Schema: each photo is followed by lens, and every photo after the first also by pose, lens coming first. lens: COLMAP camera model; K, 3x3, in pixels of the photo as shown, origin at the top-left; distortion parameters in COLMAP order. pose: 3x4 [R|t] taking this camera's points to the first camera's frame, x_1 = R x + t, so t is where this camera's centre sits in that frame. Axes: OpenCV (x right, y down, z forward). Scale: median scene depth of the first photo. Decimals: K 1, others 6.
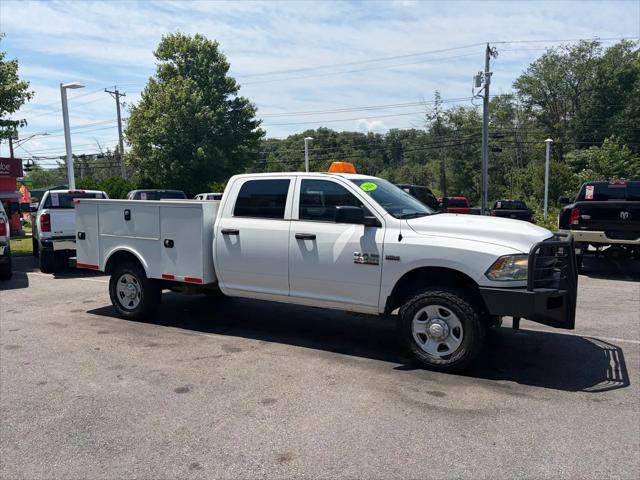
lens RADIAL K [[481.8, 0, 314.0], [0, 481.8, 241.0], [0, 0, 1]] dist [0.047249, -0.043325]
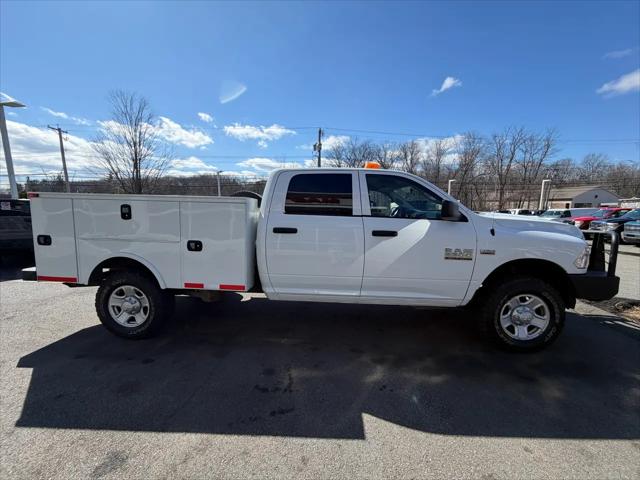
lens RADIAL K [[253.9, 0, 318.3], [0, 253.9, 239.8], [0, 0, 1]] dist [0.001655, -0.000036]
pose [[0.903865, -0.035644, 0.426331, -0.305515], [0.027752, 0.999309, 0.024711, -0.010732], [-0.426917, -0.010504, 0.904230, 0.534476]]
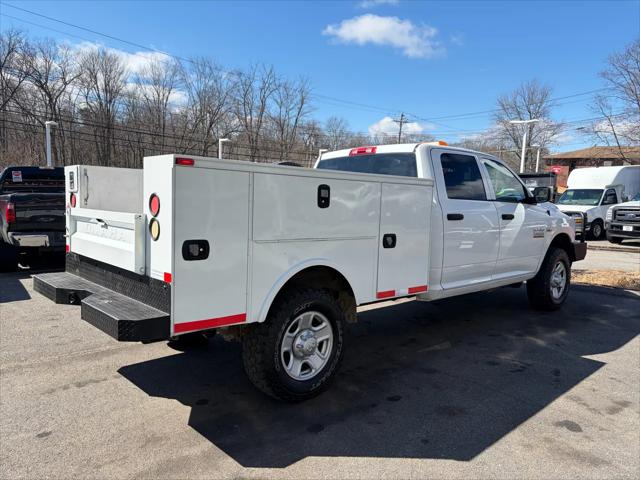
lens RADIAL K [[481.8, 0, 320.1], [0, 481.8, 237.0], [0, 0, 1]] dist [0.047249, -0.043325]
pose [[0.322119, -0.074087, 0.943796, -0.957902], [0.065807, 0.996274, 0.055747, -0.042845], [-0.944409, 0.044151, 0.325794, 0.914926]]
